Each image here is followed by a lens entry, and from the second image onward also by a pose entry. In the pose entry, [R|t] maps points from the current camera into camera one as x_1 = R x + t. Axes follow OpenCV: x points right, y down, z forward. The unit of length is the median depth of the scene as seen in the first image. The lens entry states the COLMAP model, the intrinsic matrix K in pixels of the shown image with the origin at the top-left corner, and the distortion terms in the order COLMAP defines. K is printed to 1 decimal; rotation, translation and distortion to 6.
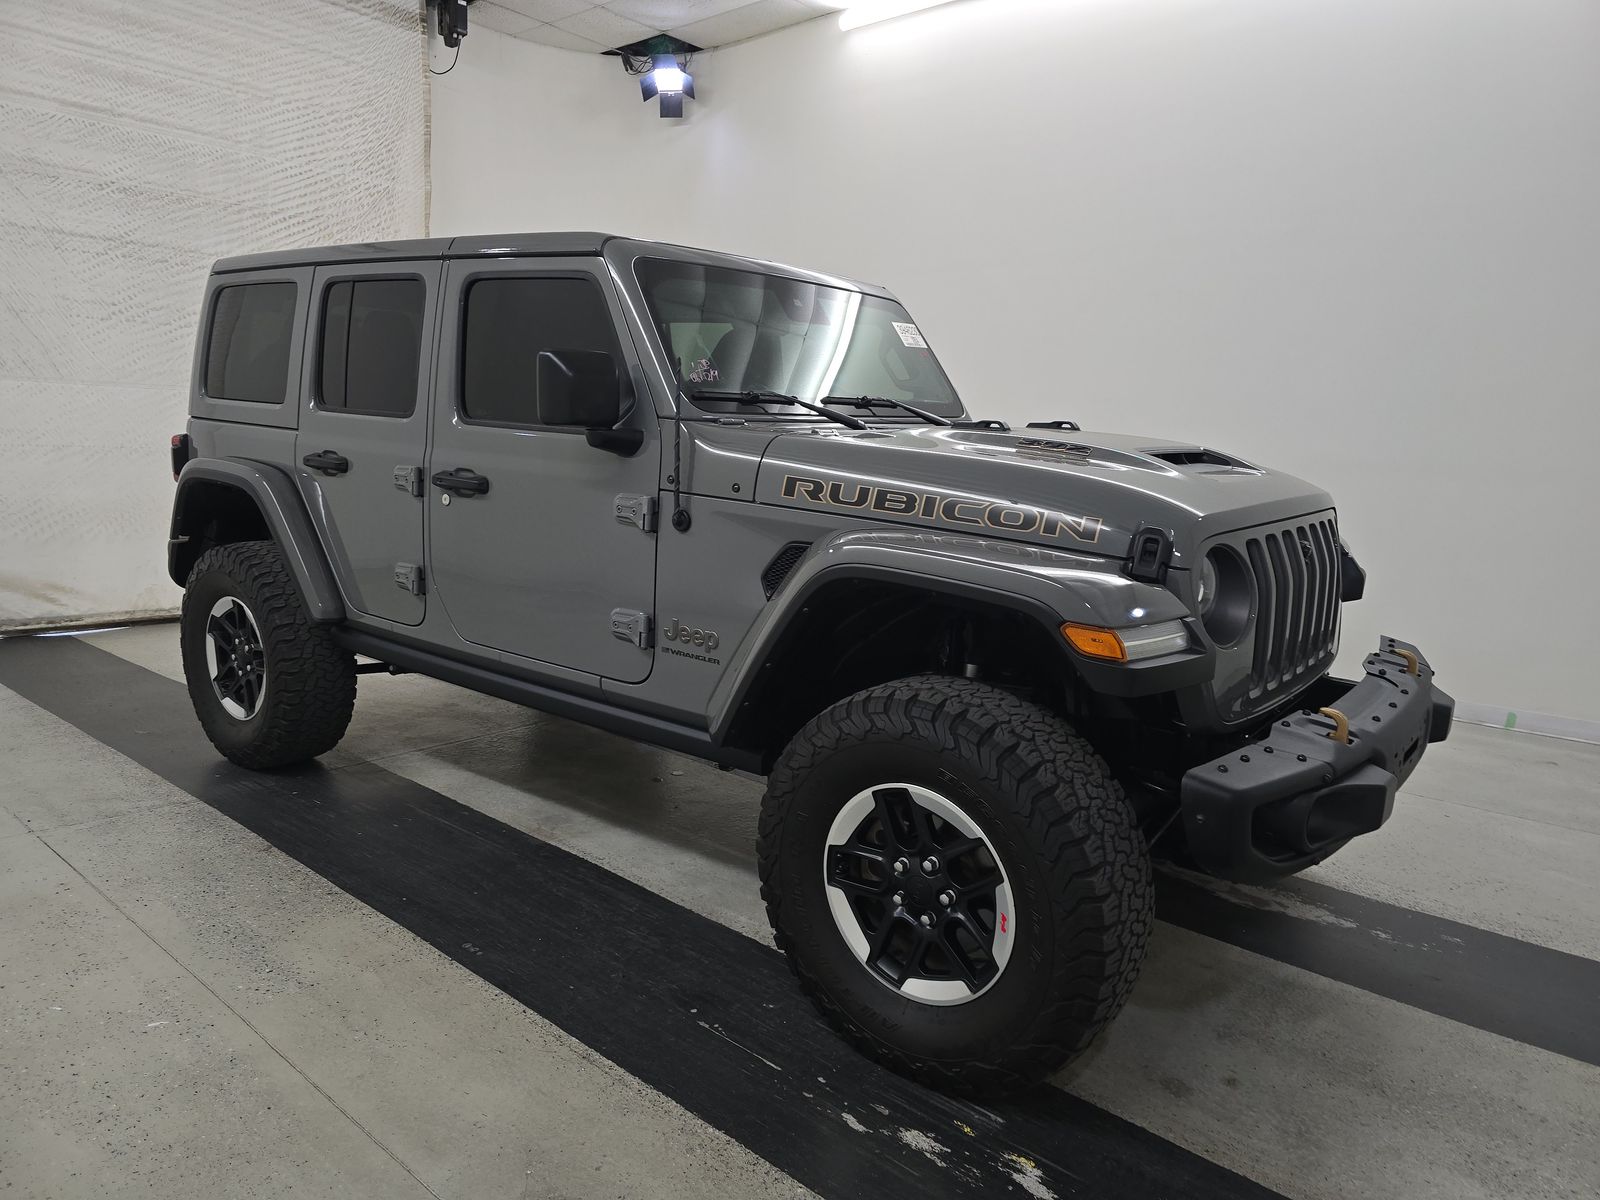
lens RADIAL K [[1086.6, 0, 799.7], [0, 1086.6, 601.0], [0, 0, 1]] dist [-0.004364, -0.005896]
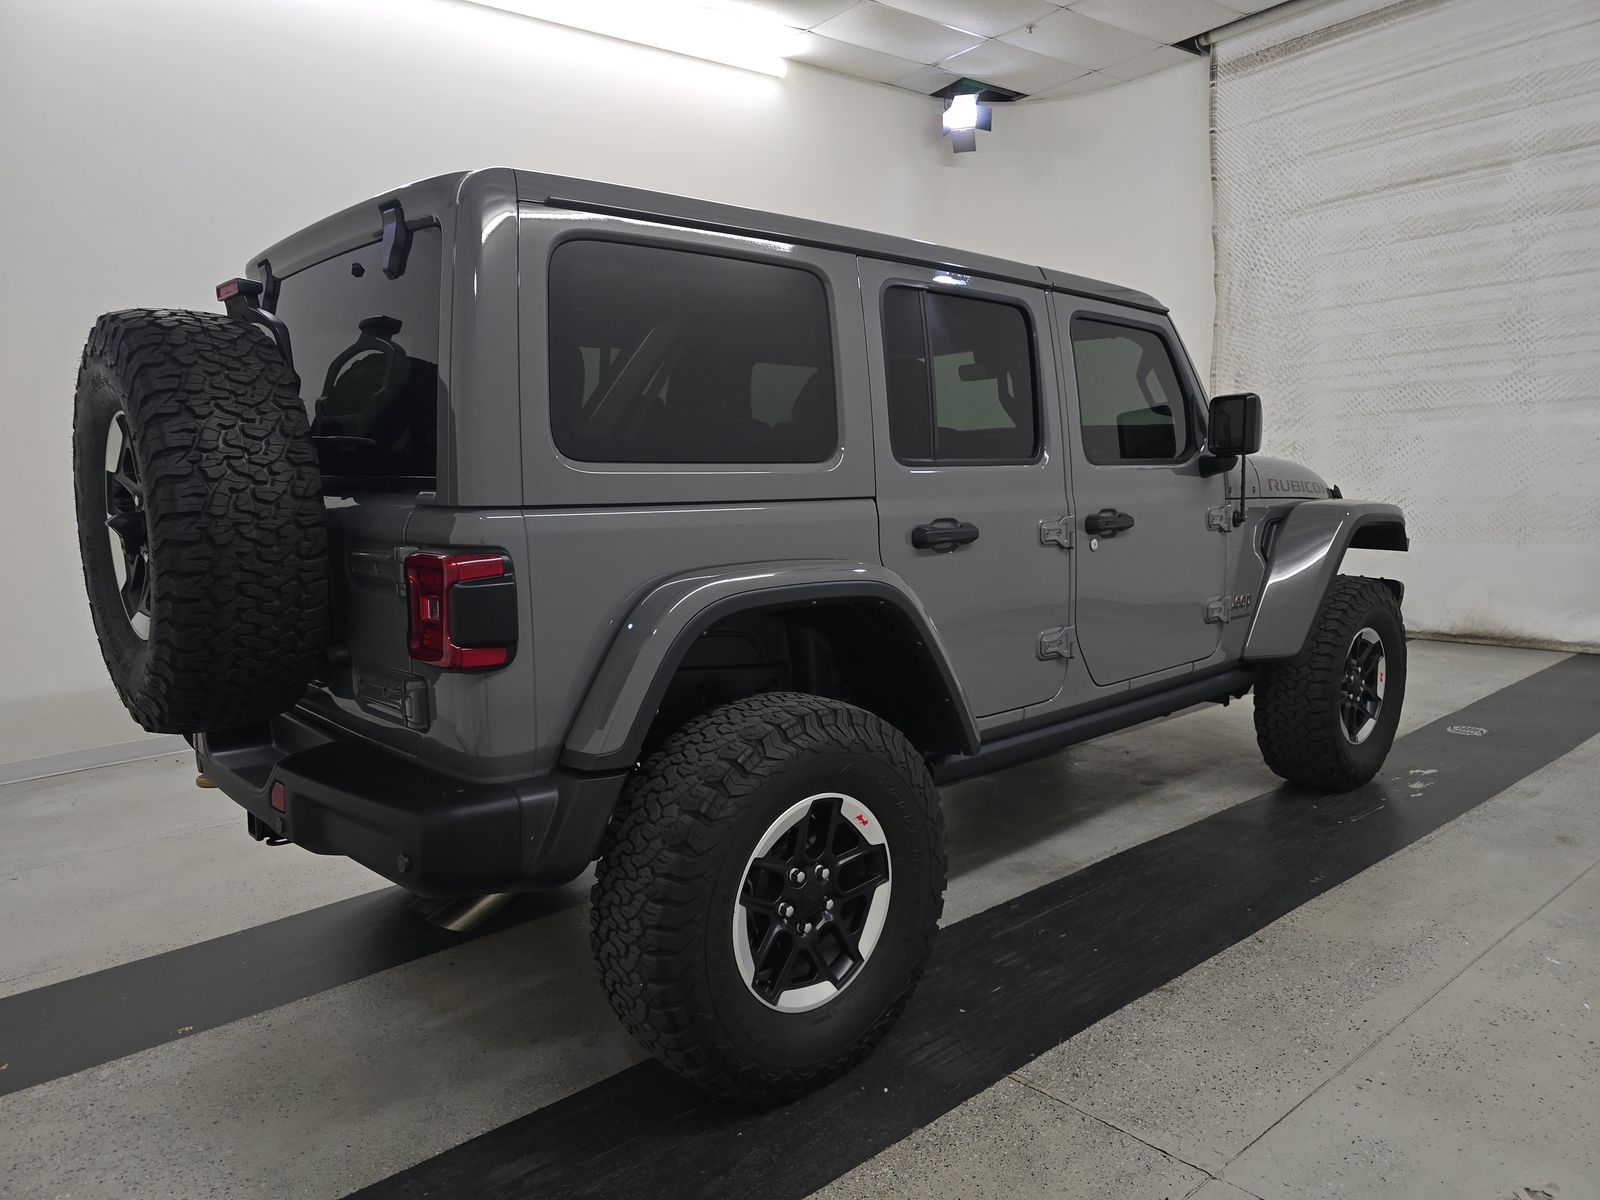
lens RADIAL K [[1086.6, 0, 799.7], [0, 1086.6, 601.0], [0, 0, 1]] dist [-0.004364, -0.005896]
pose [[0.175746, -0.165796, 0.970374, -1.289729], [0.209116, 0.969507, 0.127775, -0.219034], [-0.961969, 0.180465, 0.205057, 1.051962]]
